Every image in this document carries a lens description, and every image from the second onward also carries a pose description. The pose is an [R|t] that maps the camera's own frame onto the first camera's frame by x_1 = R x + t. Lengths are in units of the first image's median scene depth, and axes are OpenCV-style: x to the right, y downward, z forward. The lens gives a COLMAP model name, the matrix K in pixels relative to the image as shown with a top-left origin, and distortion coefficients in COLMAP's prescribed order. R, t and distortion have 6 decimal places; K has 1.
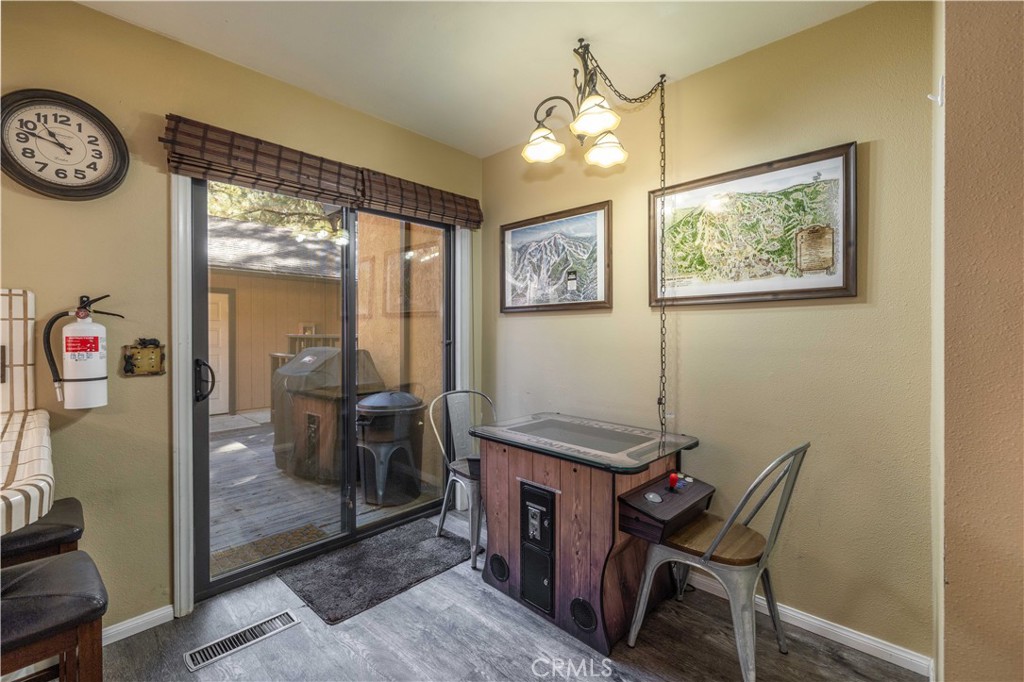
lens RADIAL K [[444.5, 0, 507.2], [0, 444.5, 336.3], [0, 0, 1]] dist [-0.004506, -0.000954]
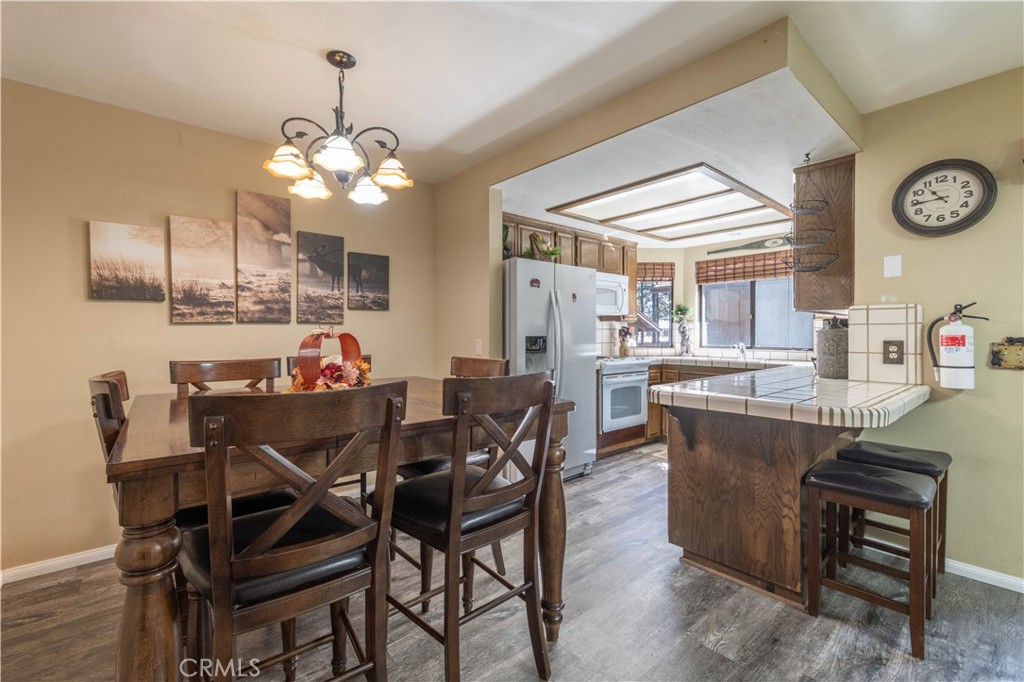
lens RADIAL K [[444.5, 0, 508.3], [0, 444.5, 337.7], [0, 0, 1]] dist [-0.004506, -0.000954]
pose [[-0.093631, 0.006315, -0.995587, 0.511810], [-0.005581, 0.999961, 0.006867, 0.007068], [0.995591, 0.006200, -0.093592, -0.227992]]
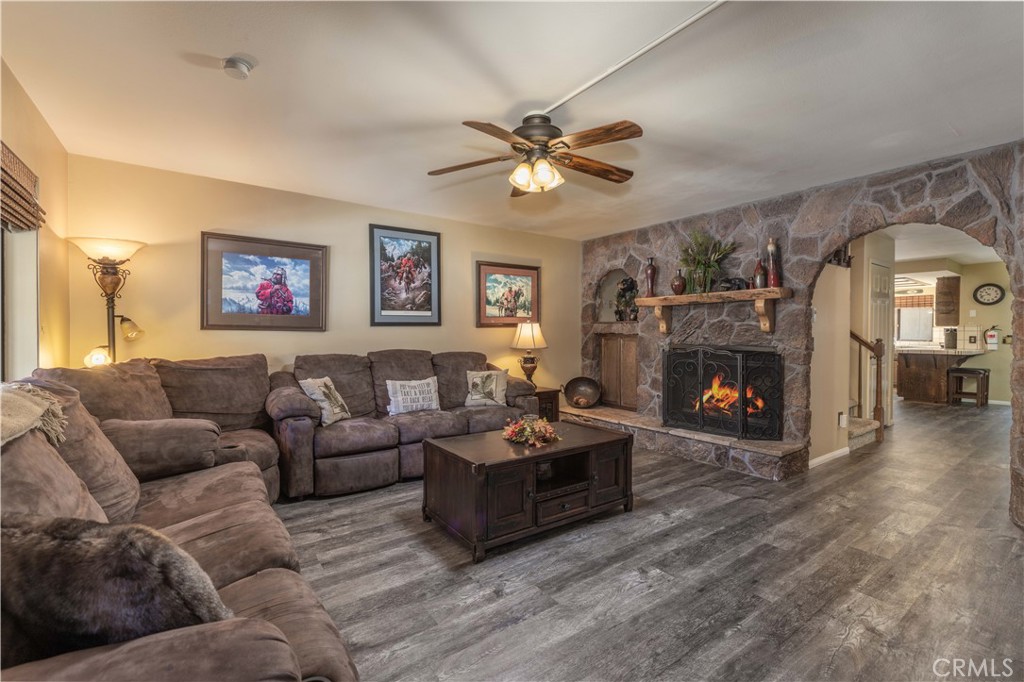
lens RADIAL K [[444.5, 0, 511.0], [0, 444.5, 339.3], [0, 0, 1]] dist [-0.004506, -0.000954]
pose [[-0.165064, 0.009306, -0.986239, 4.565827], [-0.018064, 0.999759, 0.012457, 0.087781], [0.986117, 0.019871, -0.164856, -3.303366]]
